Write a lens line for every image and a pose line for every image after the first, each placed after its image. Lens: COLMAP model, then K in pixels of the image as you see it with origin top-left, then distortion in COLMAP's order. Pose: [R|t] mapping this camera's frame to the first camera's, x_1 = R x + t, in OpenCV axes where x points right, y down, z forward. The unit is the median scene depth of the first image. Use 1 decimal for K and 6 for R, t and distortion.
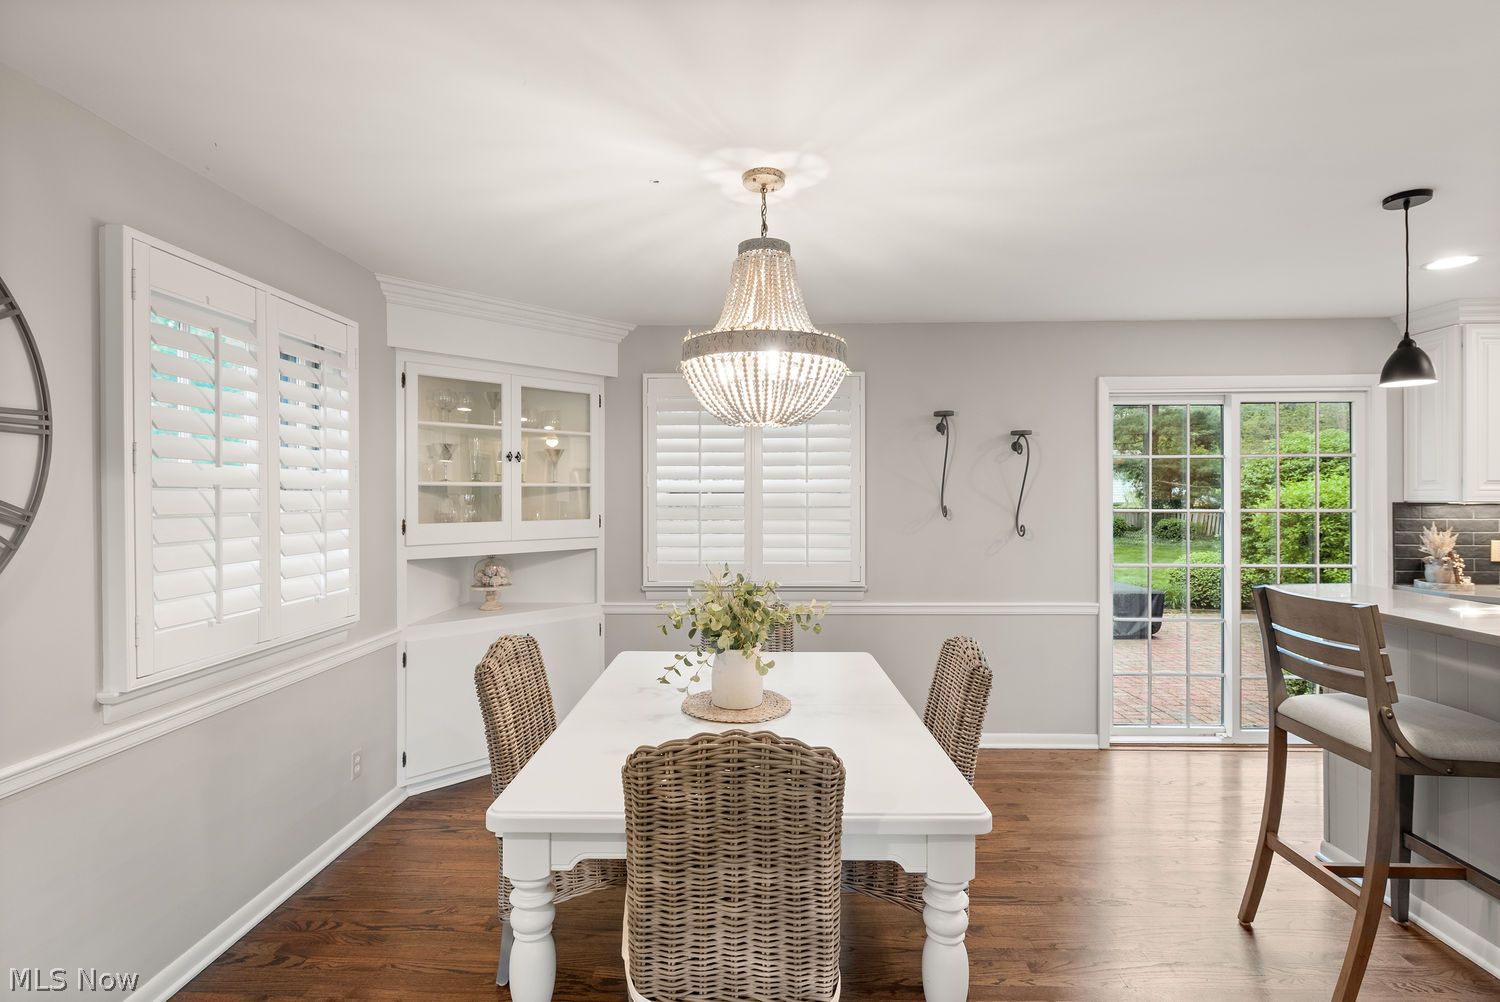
lens RADIAL K [[707.9, 0, 750.9], [0, 707.9, 496.8], [0, 0, 1]] dist [-0.000159, -0.000693]
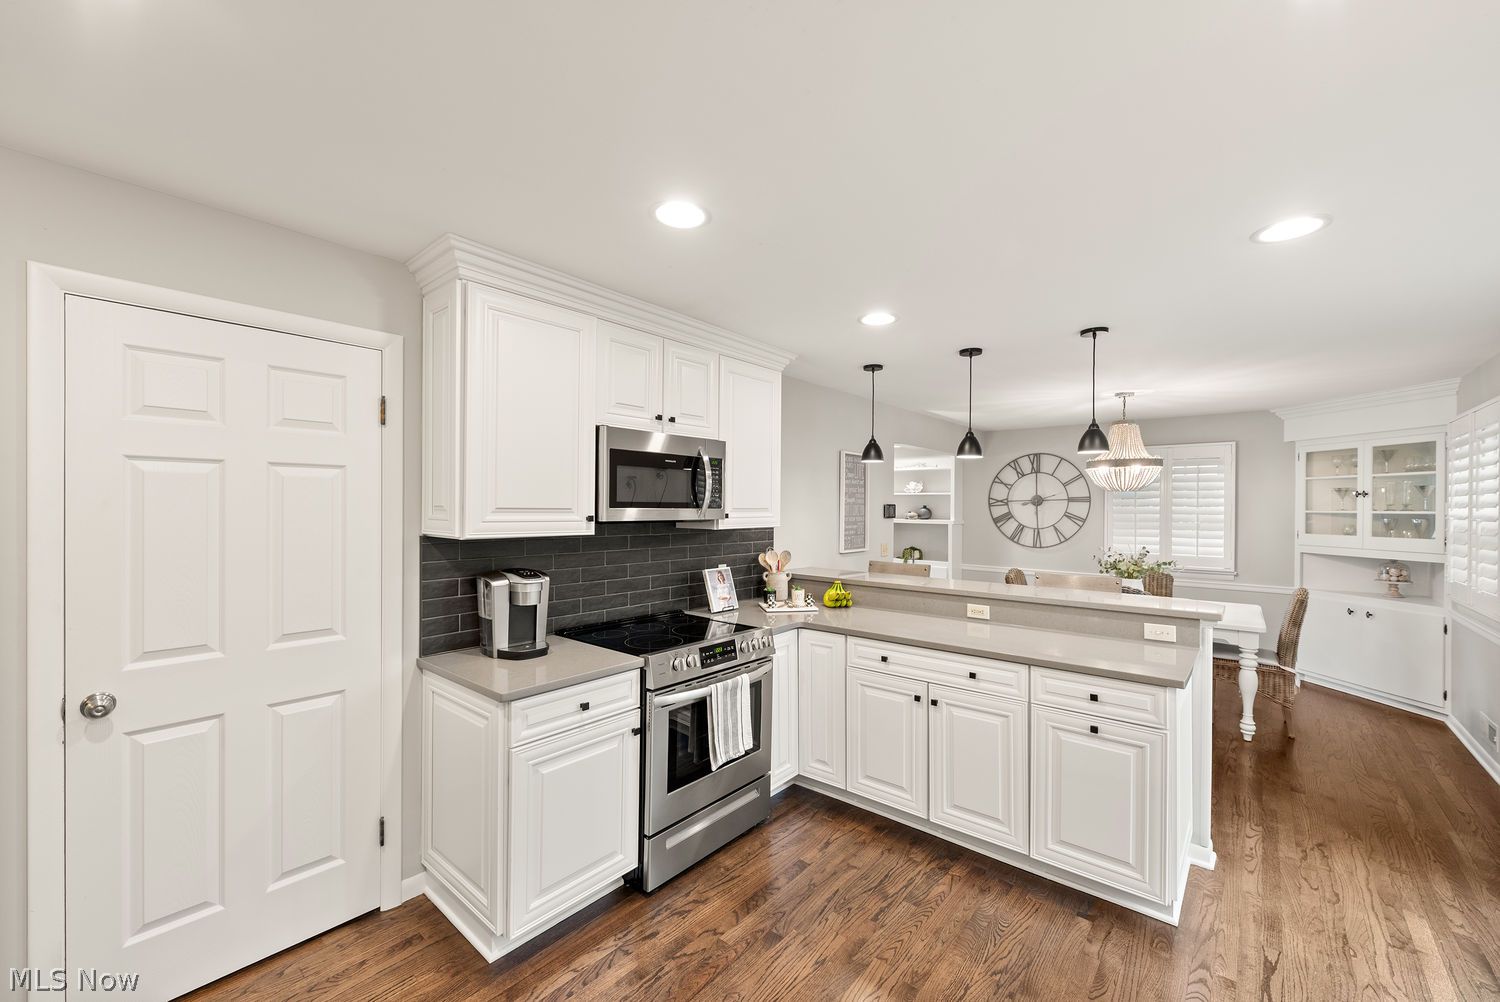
lens RADIAL K [[596.5, 0, 750.5], [0, 596.5, 508.2], [0, 0, 1]] dist [0.009617, -0.002386]
pose [[-0.628365, 0.000055, -0.777919, 1.471509], [-0.007653, 0.999951, 0.006252, -0.024816], [0.777881, 0.009882, -0.628334, 0.756418]]
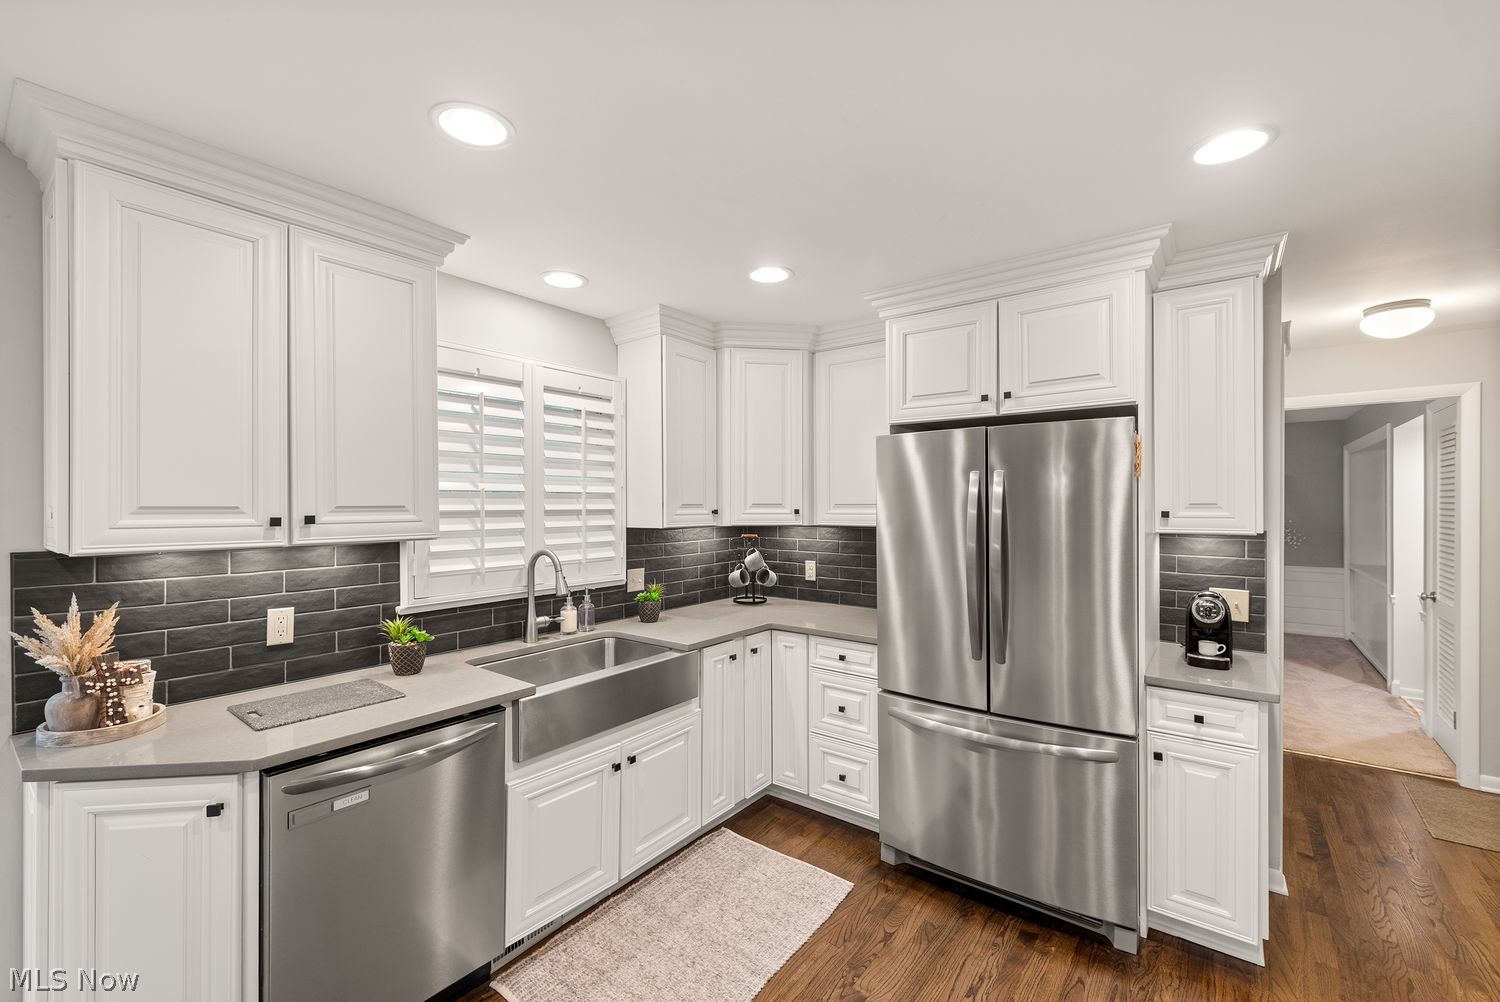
lens RADIAL K [[626.8, 0, 748.1], [0, 626.8, 506.9], [0, 0, 1]] dist [0.012290, -0.004482]
pose [[0.588373, -0.002218, 0.808586, 0.896351], [0.003921, 0.999992, -0.000110, -0.020503], [-0.808580, 0.003235, 0.588377, 0.398861]]
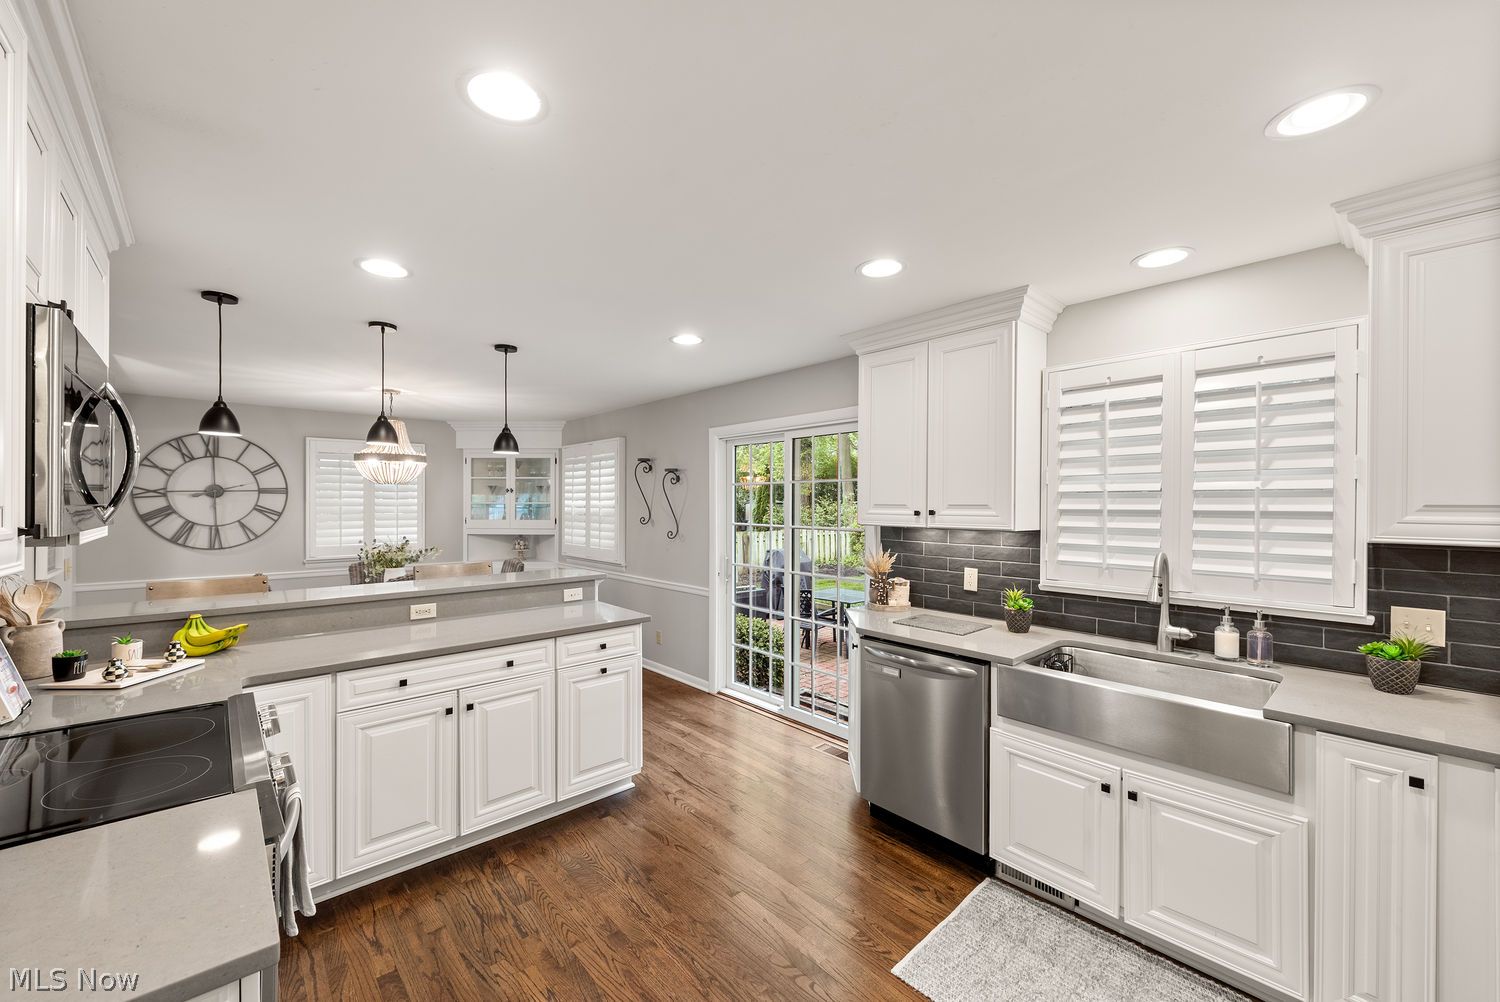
lens RADIAL K [[596.5, 0, 741.7], [0, 596.5, 504.0], [0, 0, 1]] dist [0.009617, -0.002386]
pose [[0.678879, 0.005813, -0.734227, 1.483431], [-0.006237, 0.999978, 0.002149, -0.023155], [0.734224, 0.003121, 0.678900, 0.254602]]
